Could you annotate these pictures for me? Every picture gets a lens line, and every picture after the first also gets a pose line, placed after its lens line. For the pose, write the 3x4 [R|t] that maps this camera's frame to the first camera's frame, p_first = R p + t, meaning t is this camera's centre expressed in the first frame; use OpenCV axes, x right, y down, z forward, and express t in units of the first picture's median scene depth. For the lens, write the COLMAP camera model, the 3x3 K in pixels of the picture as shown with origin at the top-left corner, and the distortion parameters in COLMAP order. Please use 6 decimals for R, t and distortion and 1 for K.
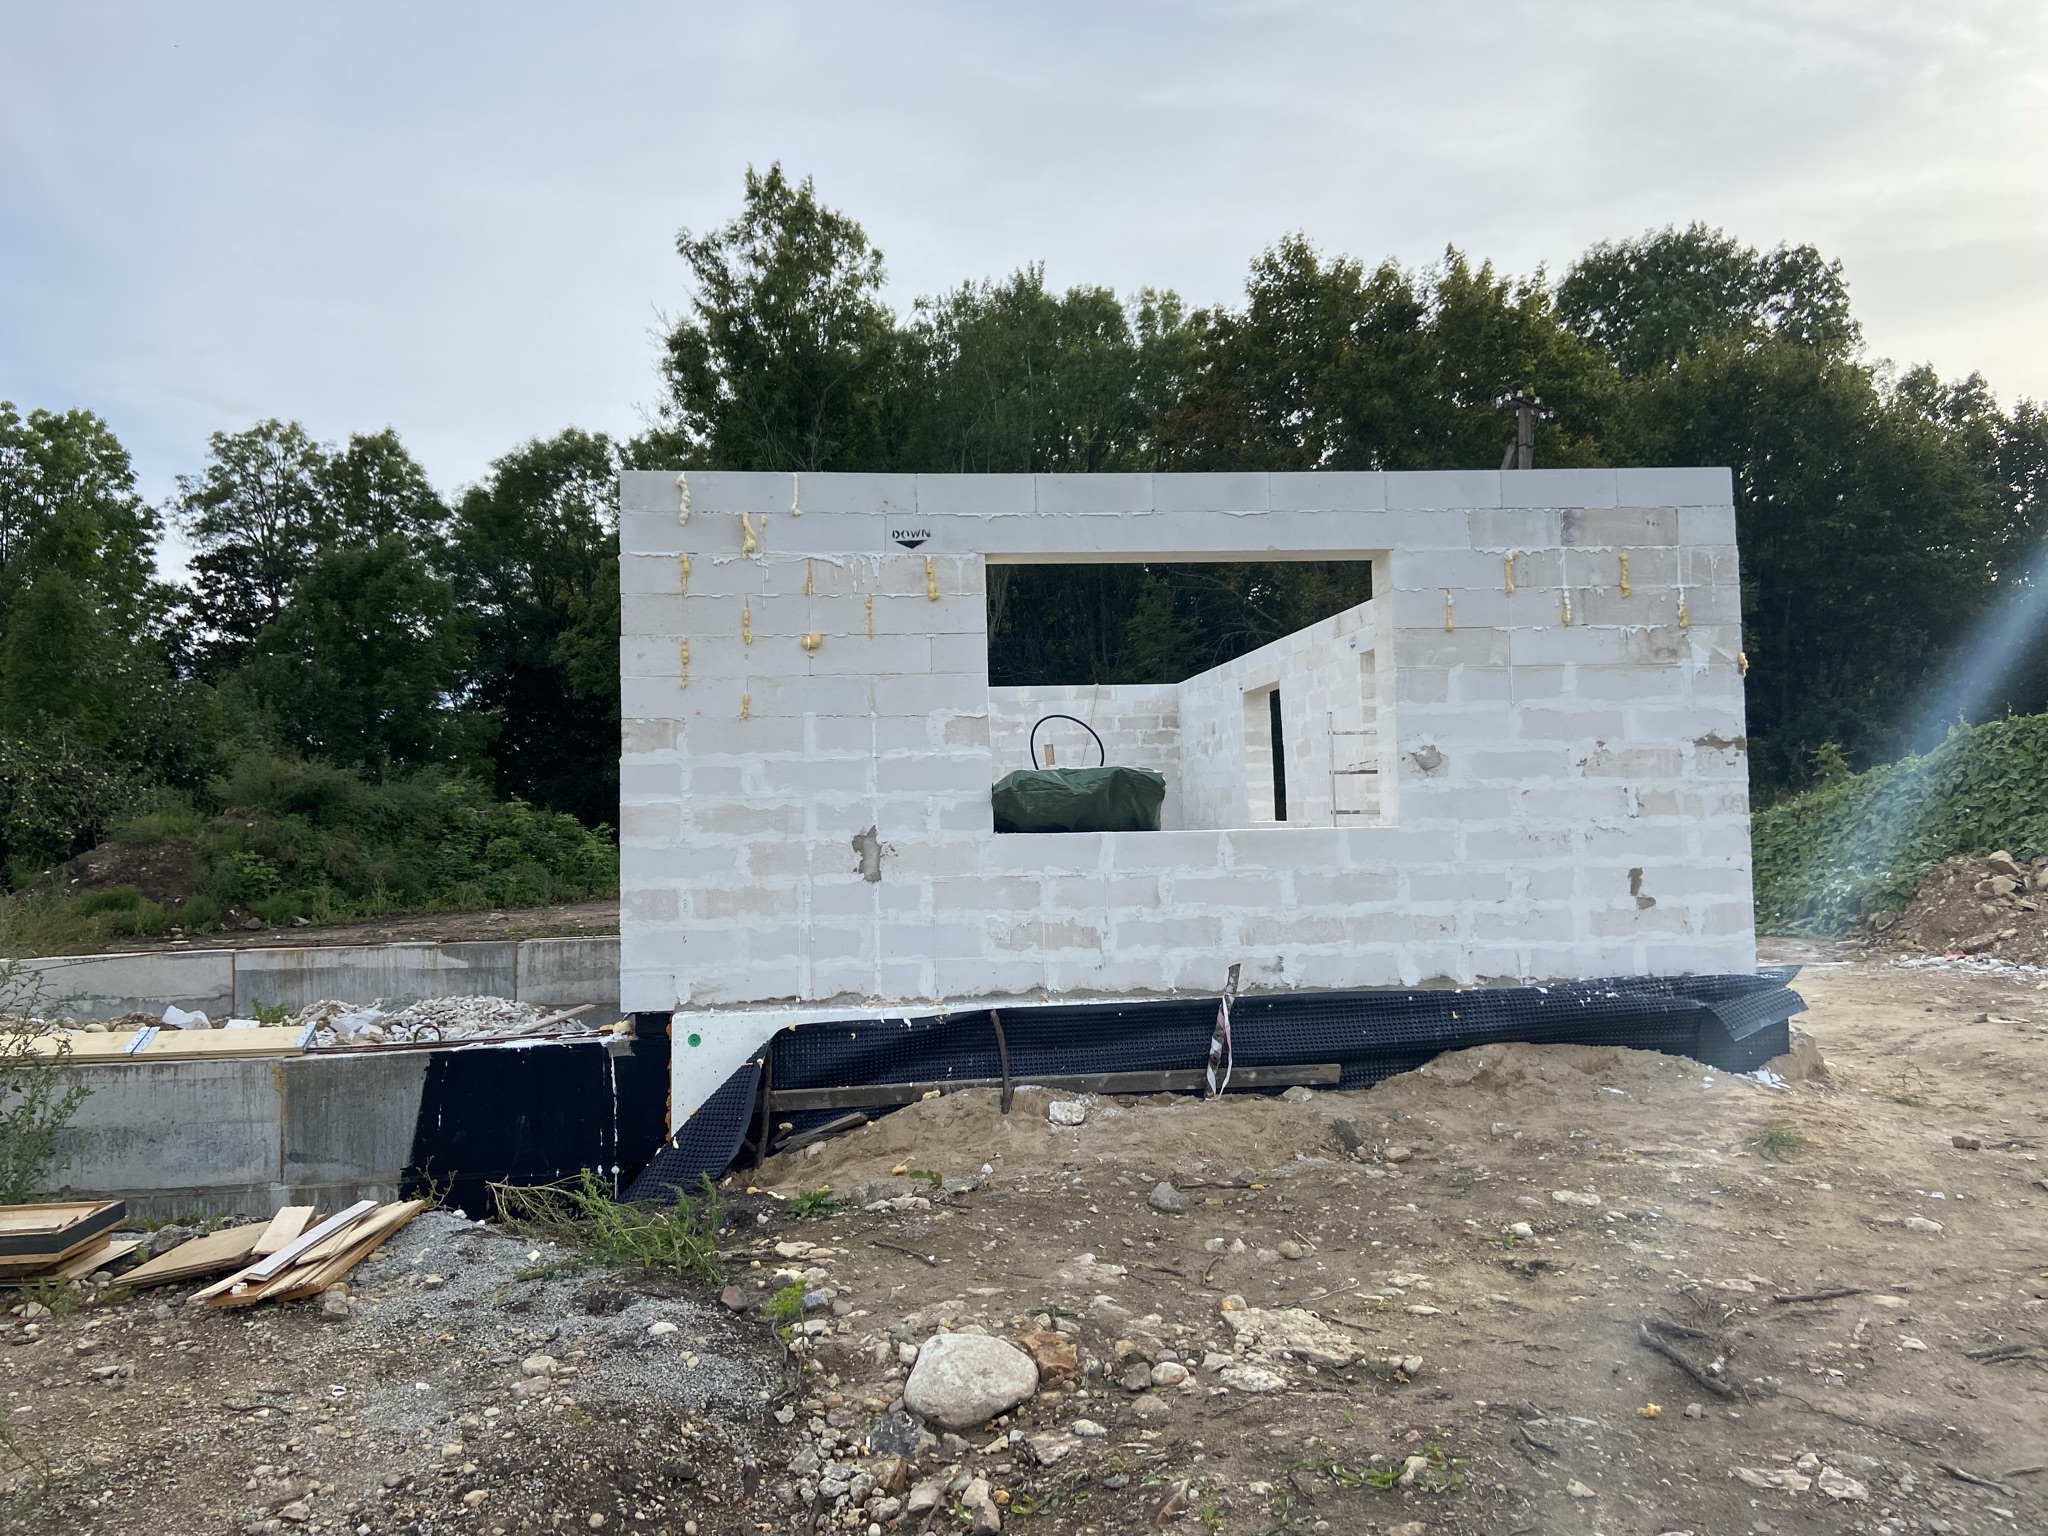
lens RADIAL K [[1524.7, 0, 1021.0], [0, 1524.7, 760.5], [0, 0, 1]] dist [0.072710, -0.096859]
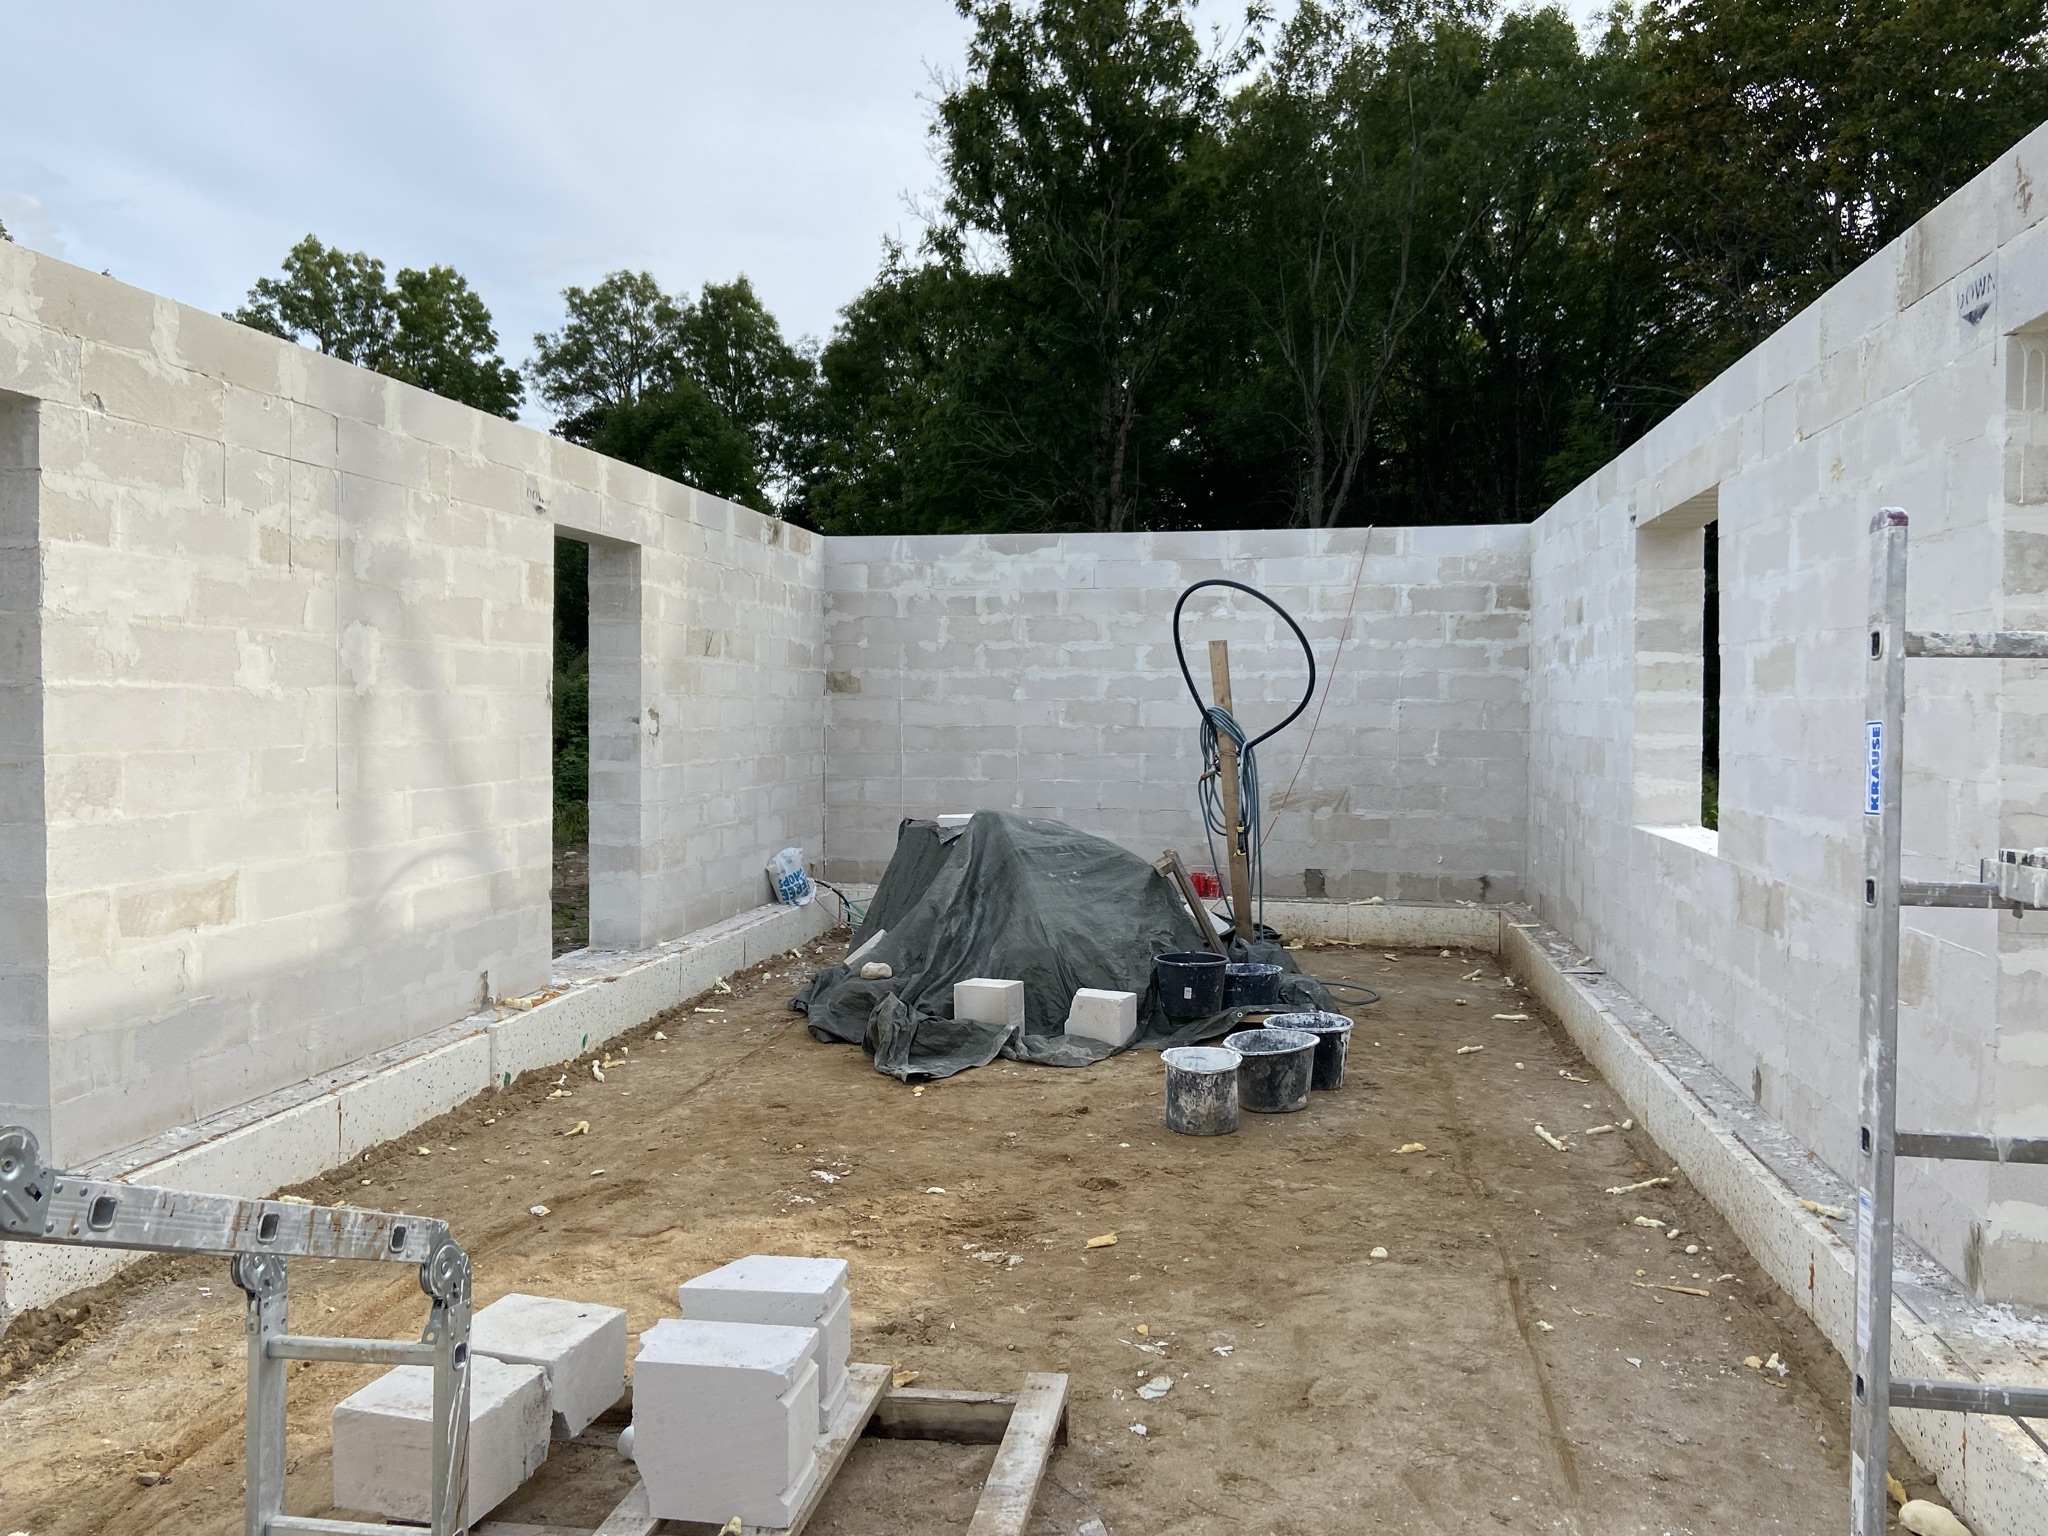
lens RADIAL K [[1524.7, 0, 1023.0], [0, 1524.7, 767.7], [0, 0, 1]] dist [0.072710, -0.096859]
pose [[0.958467, 0.041785, -0.282128, 0.028802], [-0.018209, 0.996157, 0.085676, -0.003006], [0.284623, -0.076980, 0.955544, 0.145770]]
